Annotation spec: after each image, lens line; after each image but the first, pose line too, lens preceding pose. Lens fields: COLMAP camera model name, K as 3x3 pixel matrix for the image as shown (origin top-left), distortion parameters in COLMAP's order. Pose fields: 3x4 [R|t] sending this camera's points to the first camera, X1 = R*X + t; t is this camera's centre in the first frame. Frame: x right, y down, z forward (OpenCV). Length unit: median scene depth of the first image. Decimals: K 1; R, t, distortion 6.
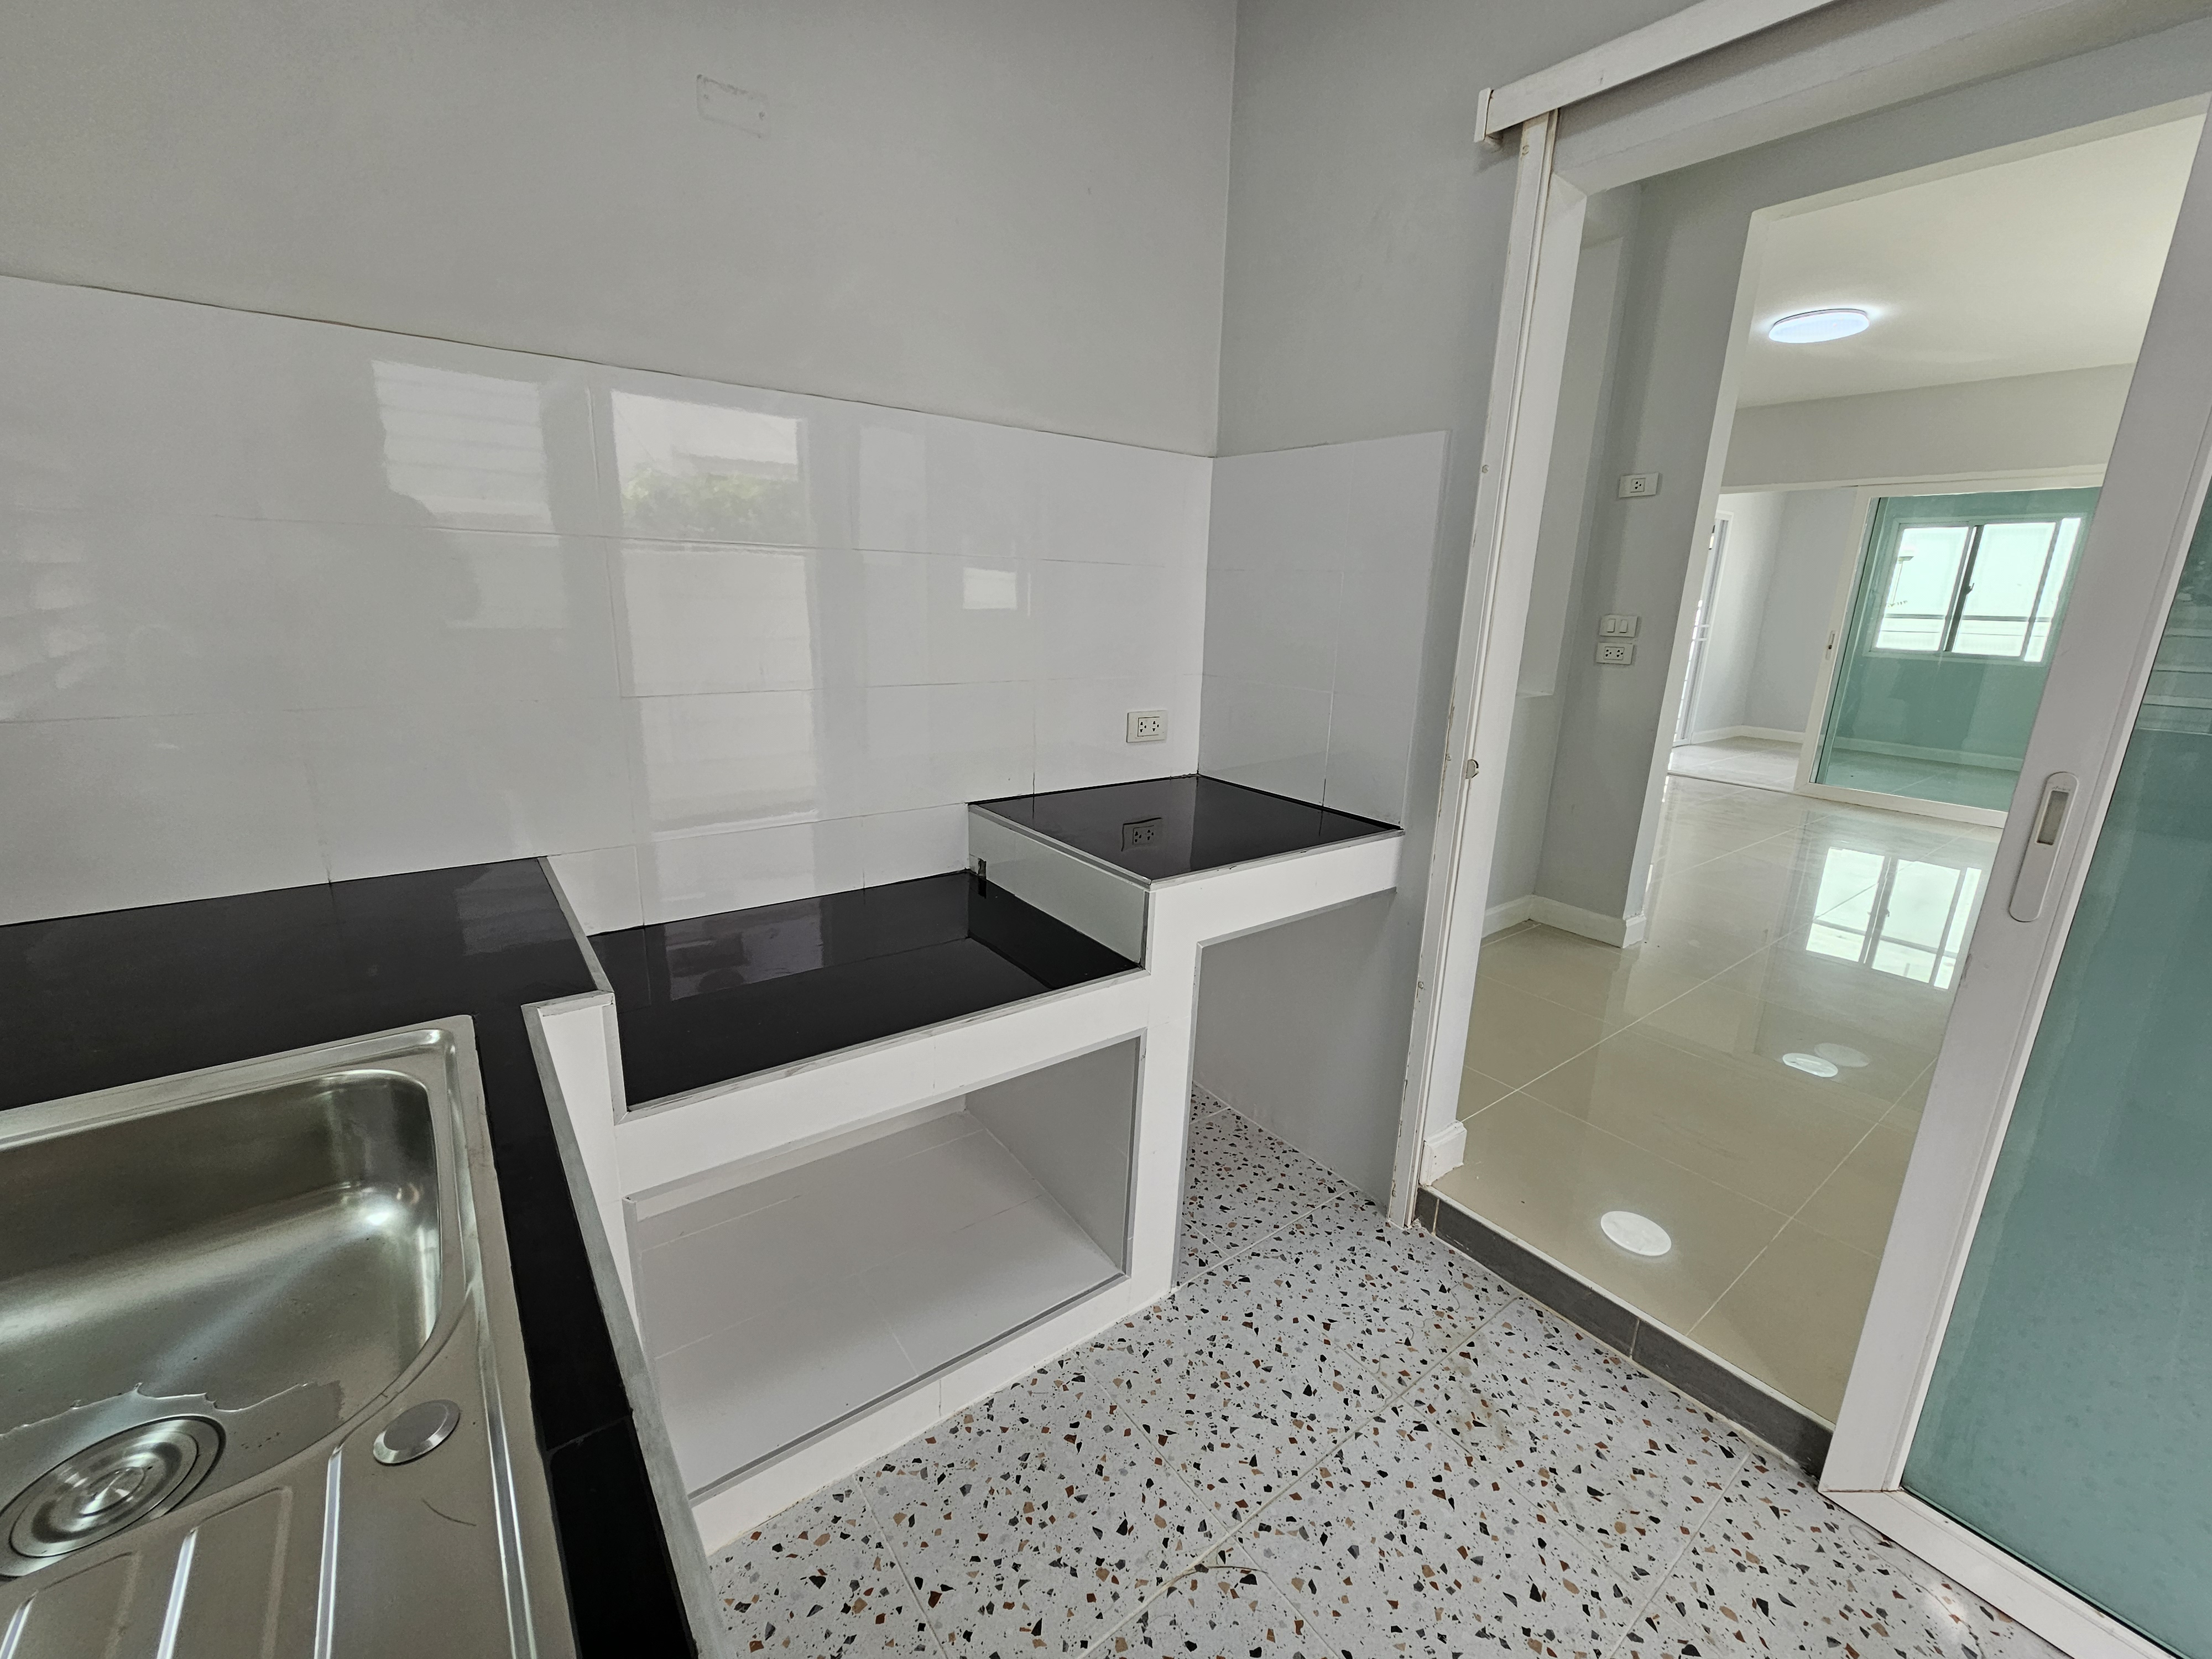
lens RADIAL K [[903.5, 0, 1103.1], [0, 903.5, 824.7], [0, 0, 1]] dist [0.000196, 0.000010]
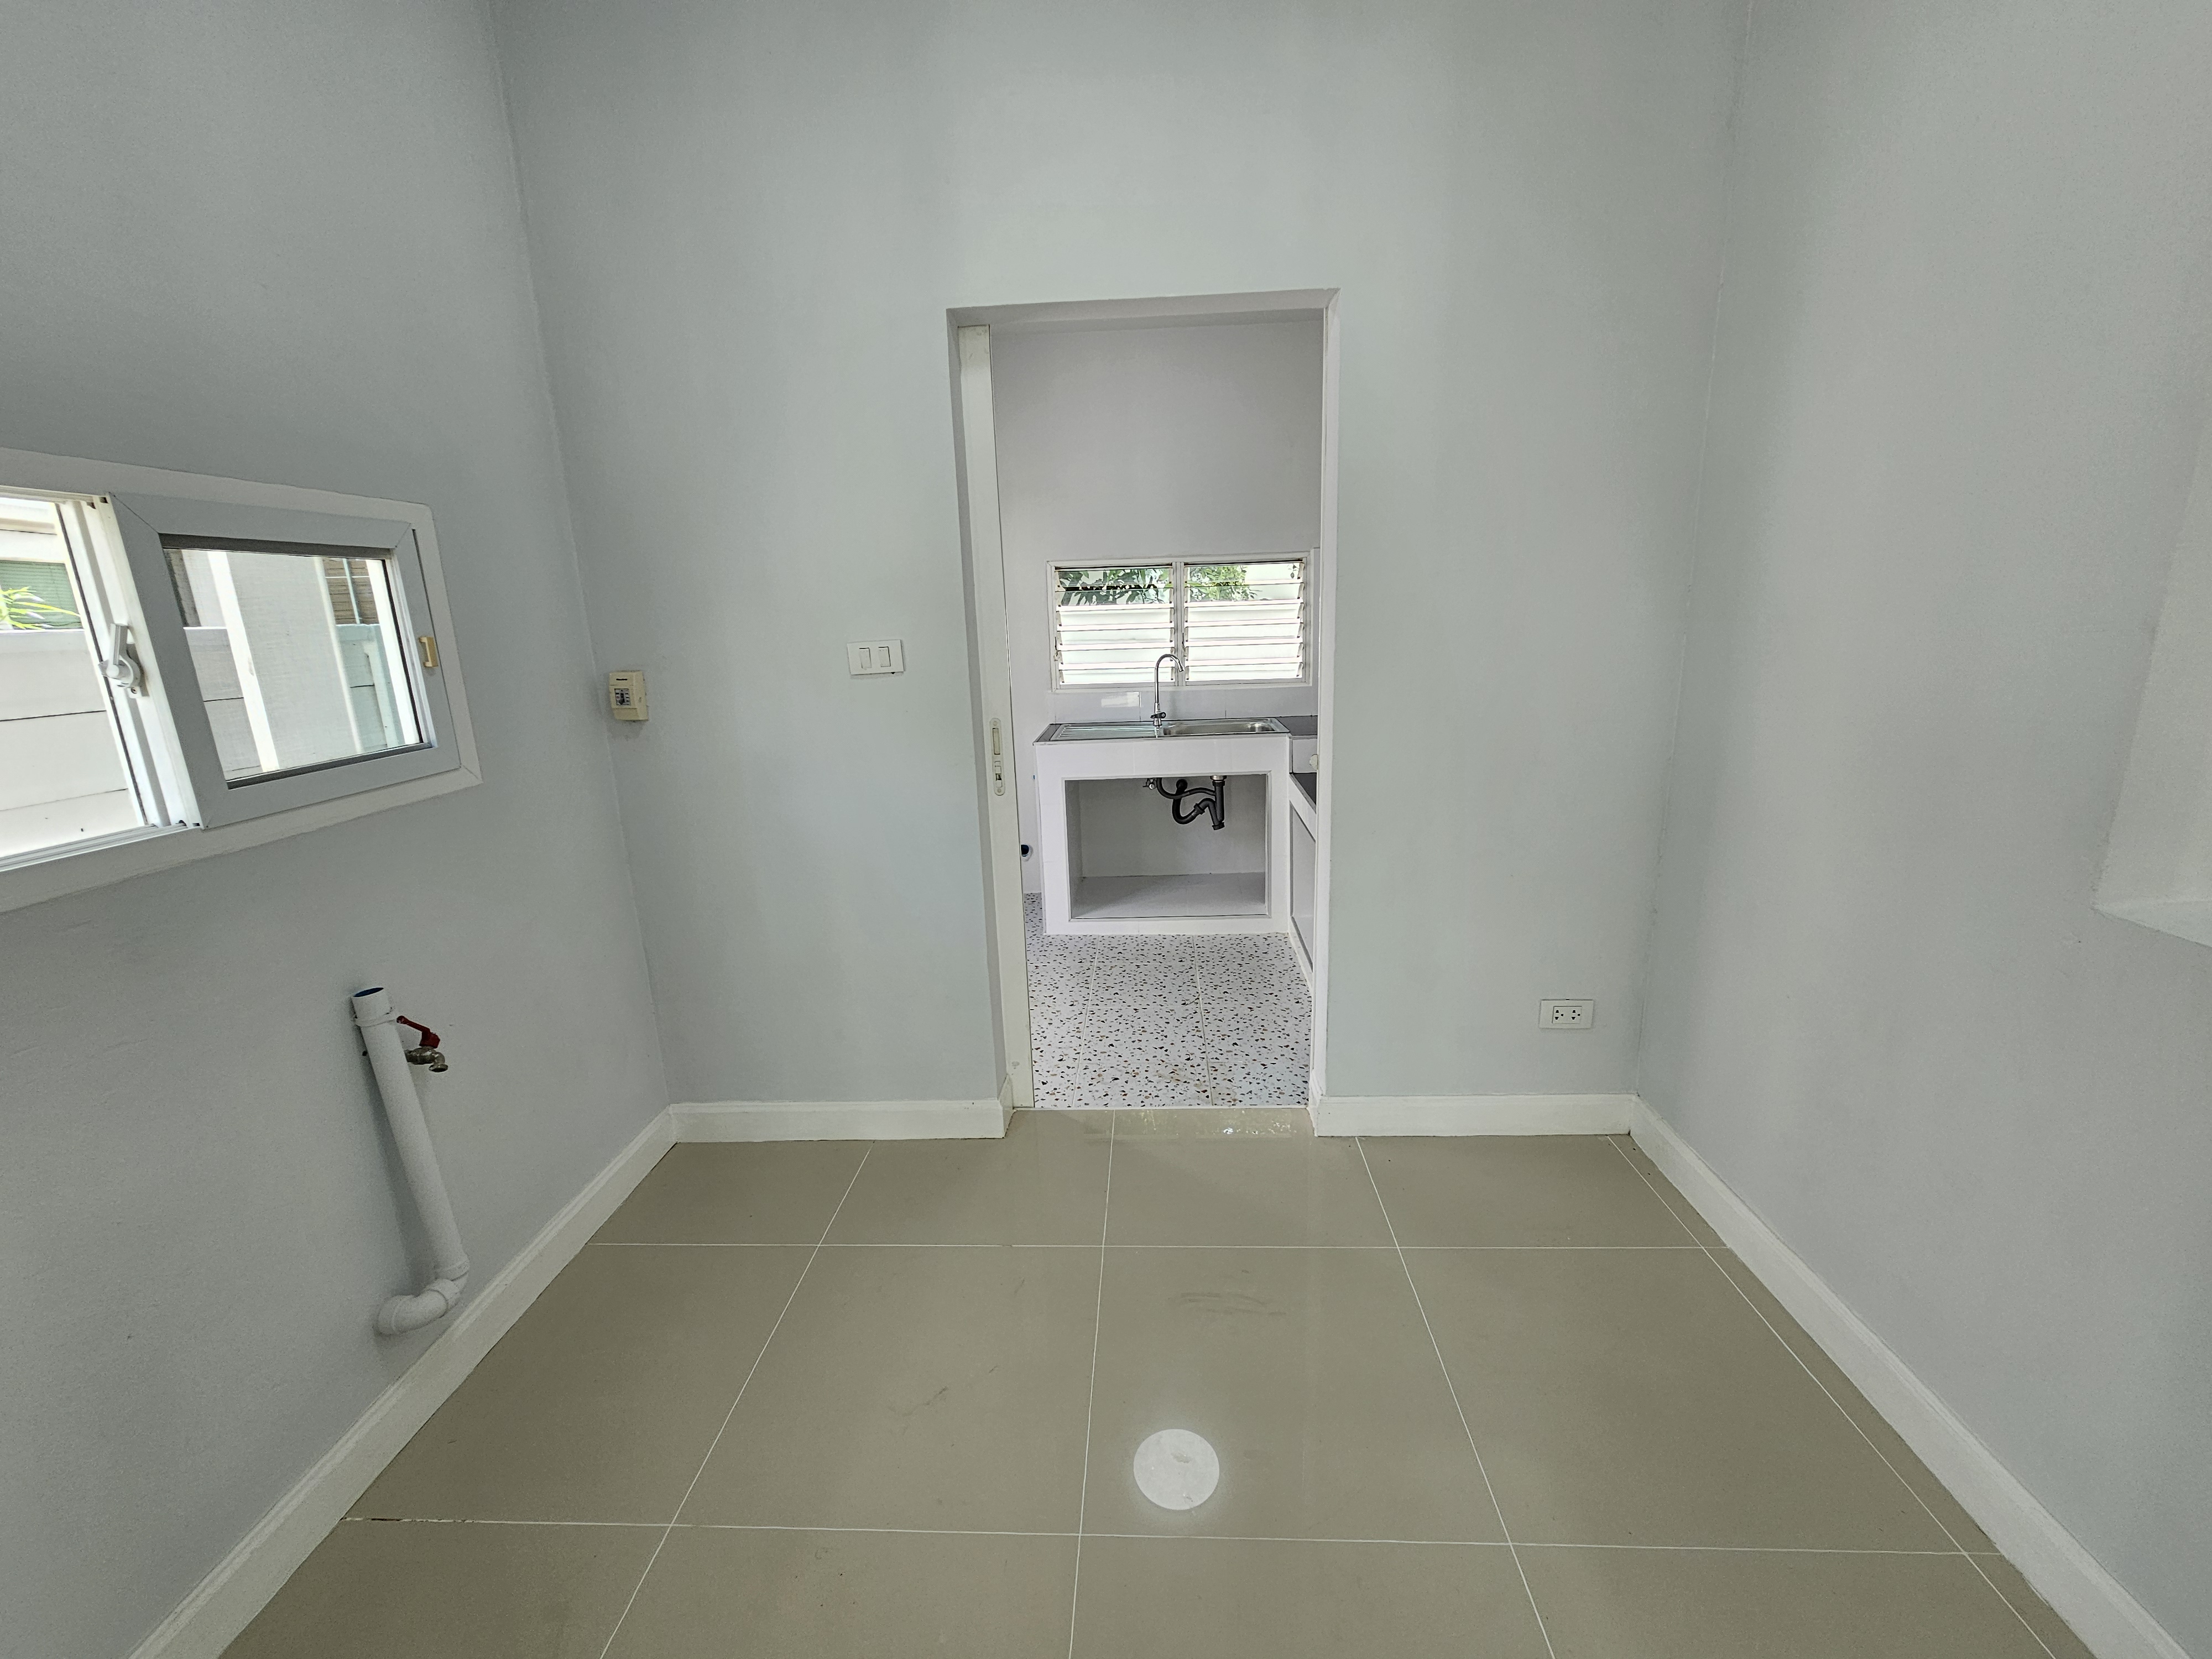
lens RADIAL K [[903.5, 0, 1111.5], [0, 903.5, 825.3], [0, 0, 1]] dist [0.000196, 0.000010]
pose [[-0.636780, 0.174341, -0.751077, 1.943023], [-0.180165, 0.913493, 0.364789, -0.484113], [0.749701, 0.367608, -0.550283, 1.885246]]
